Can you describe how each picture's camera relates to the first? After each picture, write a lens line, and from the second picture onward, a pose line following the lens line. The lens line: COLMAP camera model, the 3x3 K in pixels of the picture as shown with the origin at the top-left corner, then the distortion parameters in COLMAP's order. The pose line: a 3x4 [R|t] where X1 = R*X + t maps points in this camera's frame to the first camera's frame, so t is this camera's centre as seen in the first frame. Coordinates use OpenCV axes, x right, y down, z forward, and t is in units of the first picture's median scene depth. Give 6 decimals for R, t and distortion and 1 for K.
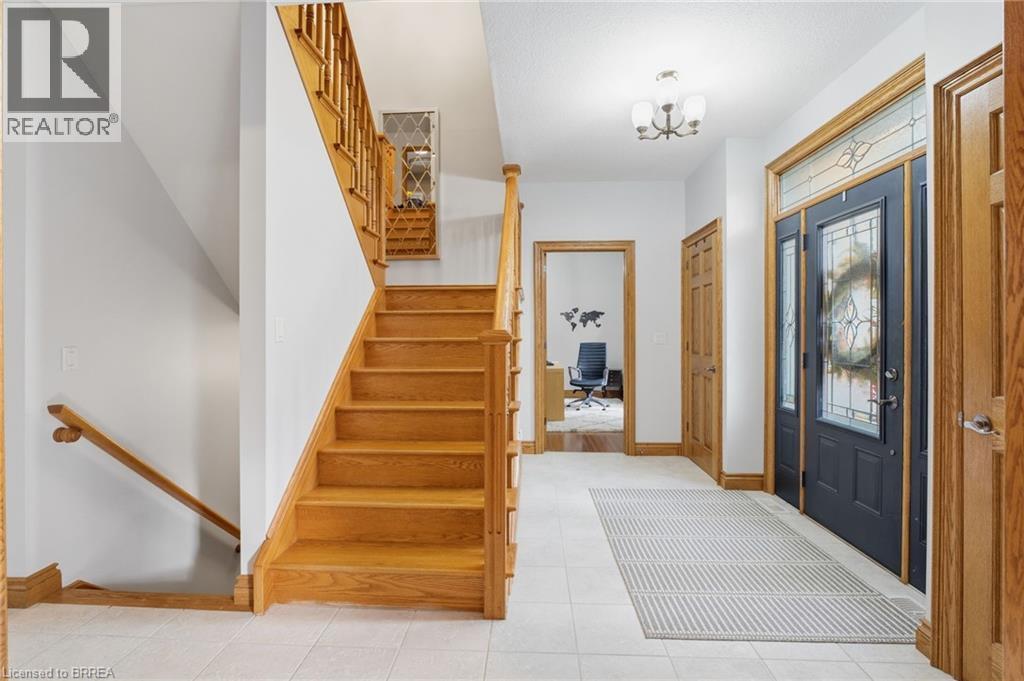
lens RADIAL K [[473.3, 0, 512.1], [0, 473.3, 335.3], [0, 0, 1]] dist [-0.001492, -0.000132]
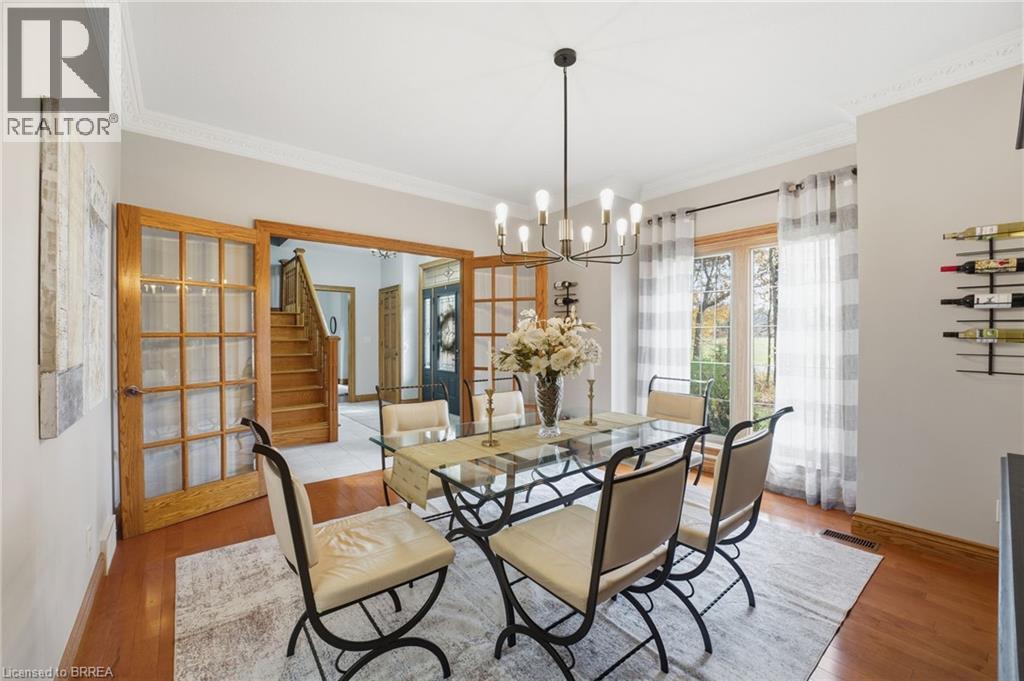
lens RADIAL K [[418.3, 0, 513.4], [0, 418.3, 338.7], [0, 0, 1]] dist [-0.024472, 0.001658]
pose [[0.740421, -0.003591, 0.672133, -0.398495], [0.002888, 0.999993, 0.002162, 0.000546], [-0.672137, 0.000341, 0.740427, -0.663243]]
